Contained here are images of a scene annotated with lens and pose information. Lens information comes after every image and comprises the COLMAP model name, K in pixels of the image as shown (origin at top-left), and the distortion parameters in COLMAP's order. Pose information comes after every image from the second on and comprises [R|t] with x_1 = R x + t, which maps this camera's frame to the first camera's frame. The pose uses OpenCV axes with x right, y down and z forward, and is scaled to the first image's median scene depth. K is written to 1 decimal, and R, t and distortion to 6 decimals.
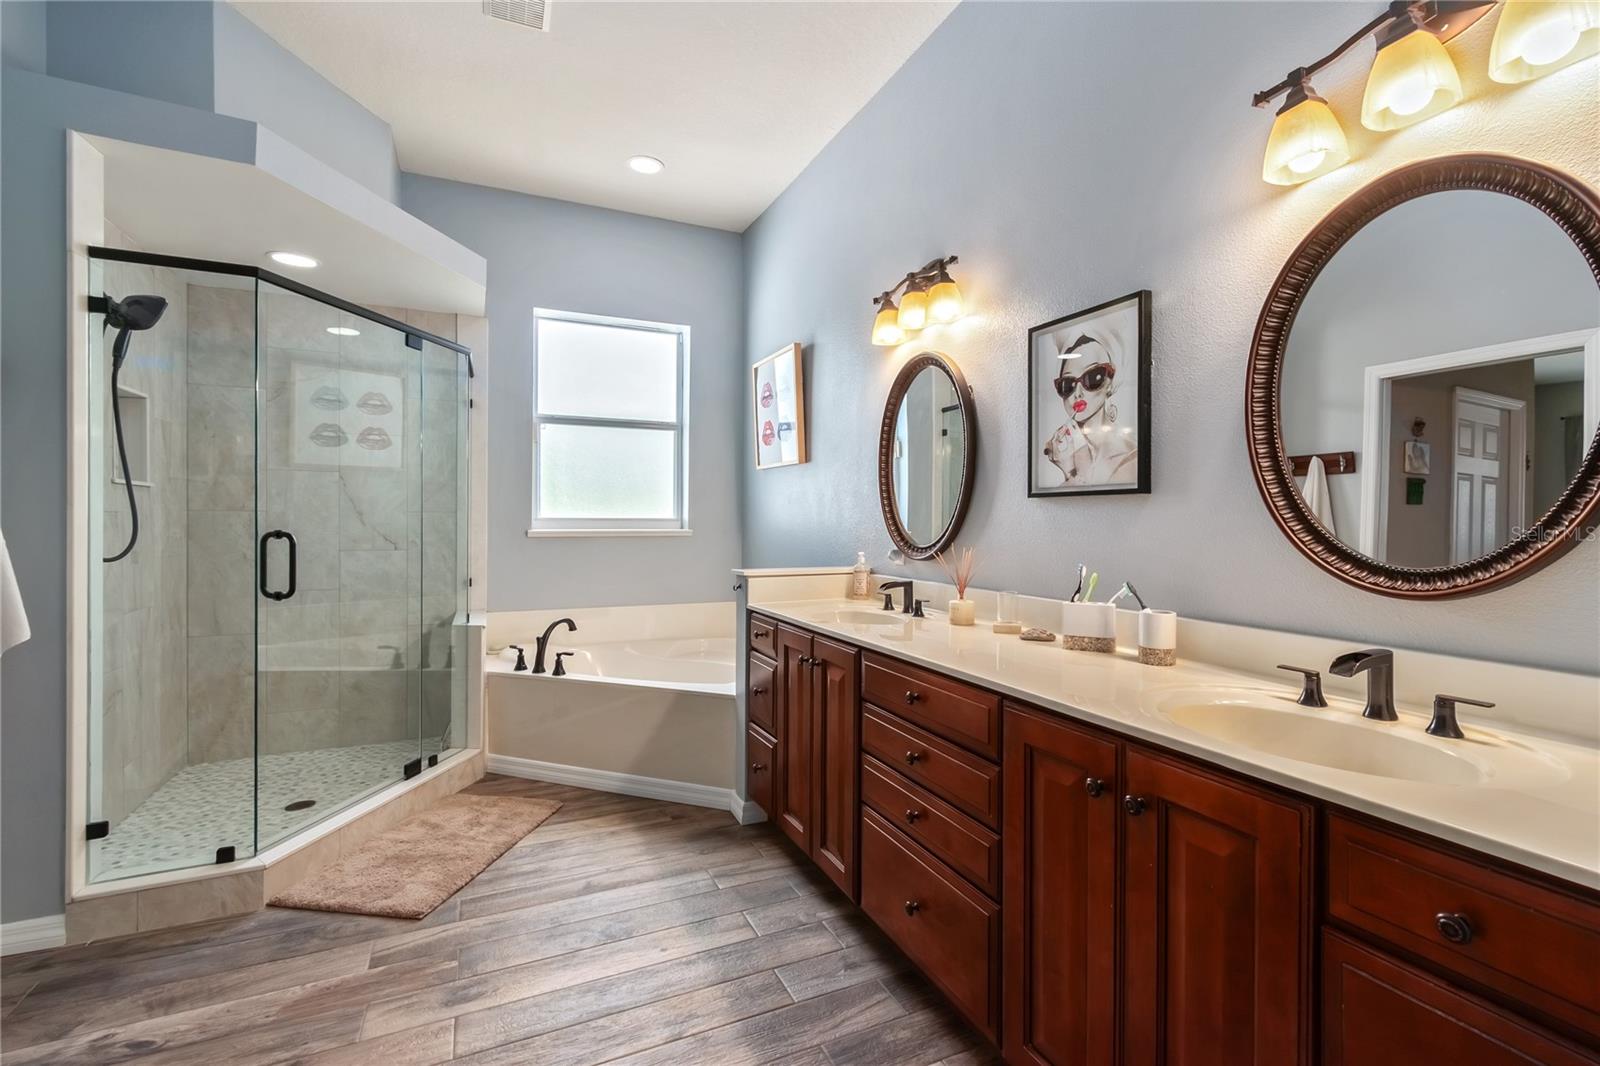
lens RADIAL K [[719.9, 0, 805.1], [0, 719.9, 525.3], [0, 0, 1]] dist [0.001583, -0.000915]
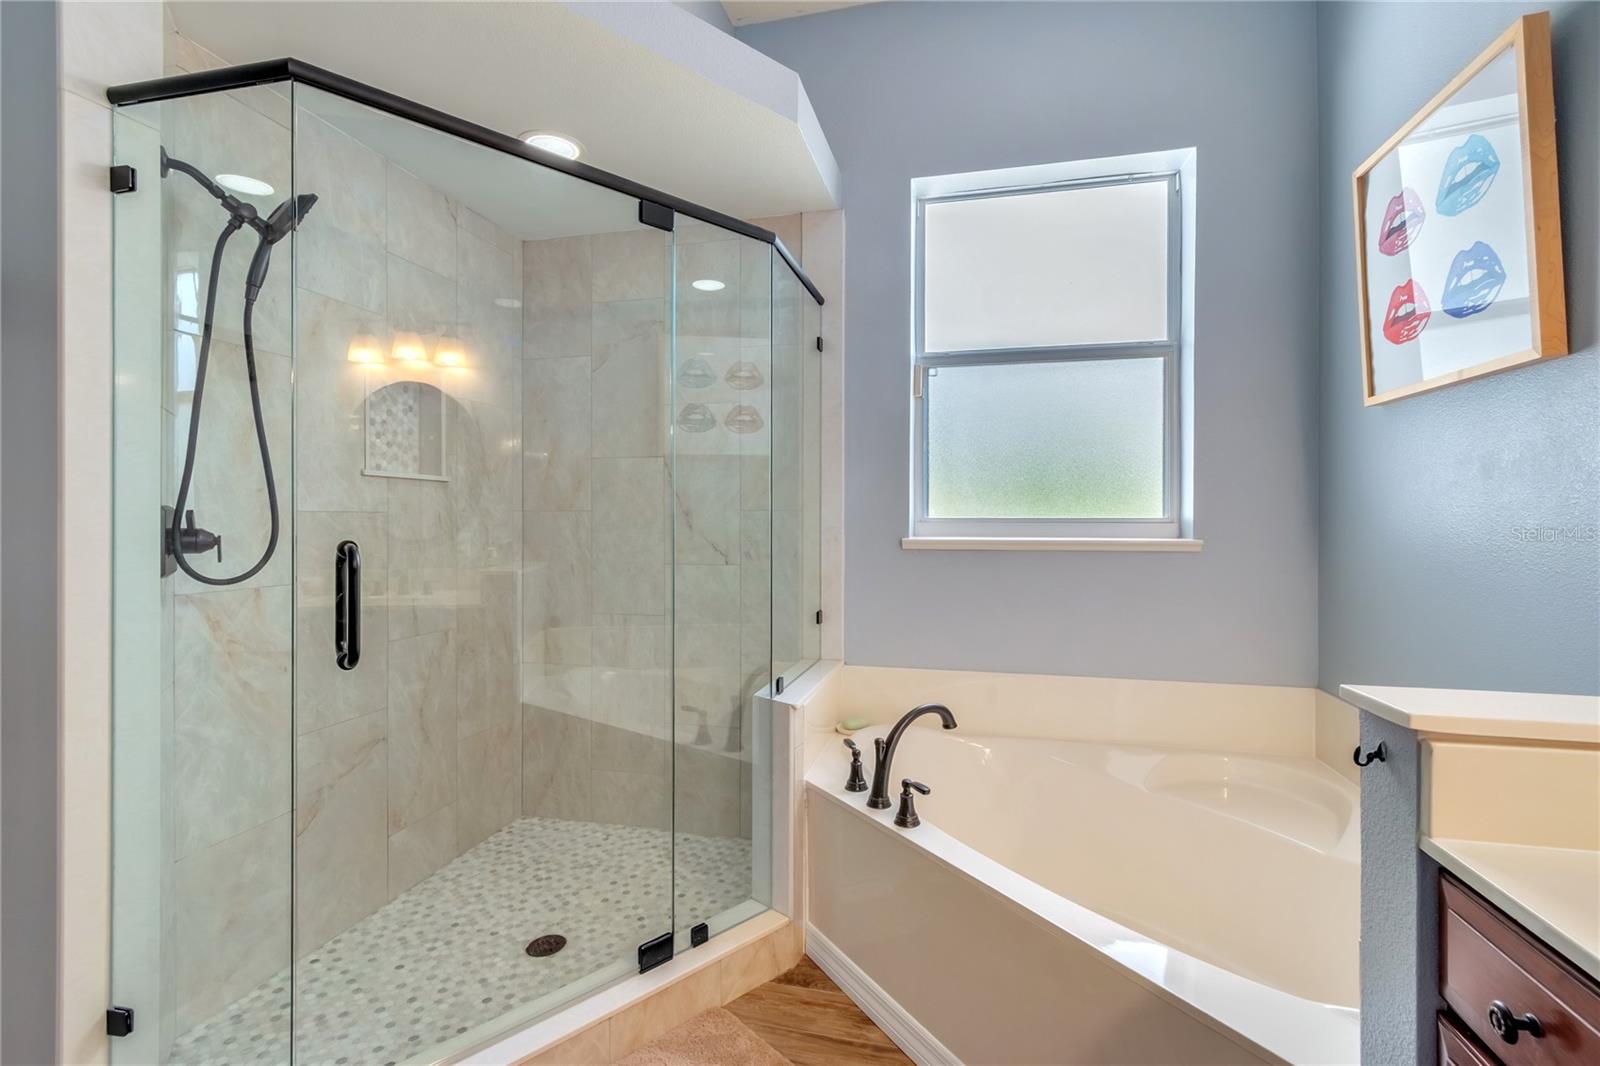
lens RADIAL K [[719.9, 0, 807.0], [0, 719.9, 517.9], [0, 0, 1]] dist [0.001583, -0.000915]
pose [[0.789257, -0.004946, -0.614044, -0.083089], [-0.002707, 0.999930, -0.011534, -0.004324], [0.614058, 0.010765, 0.789188, 0.555254]]
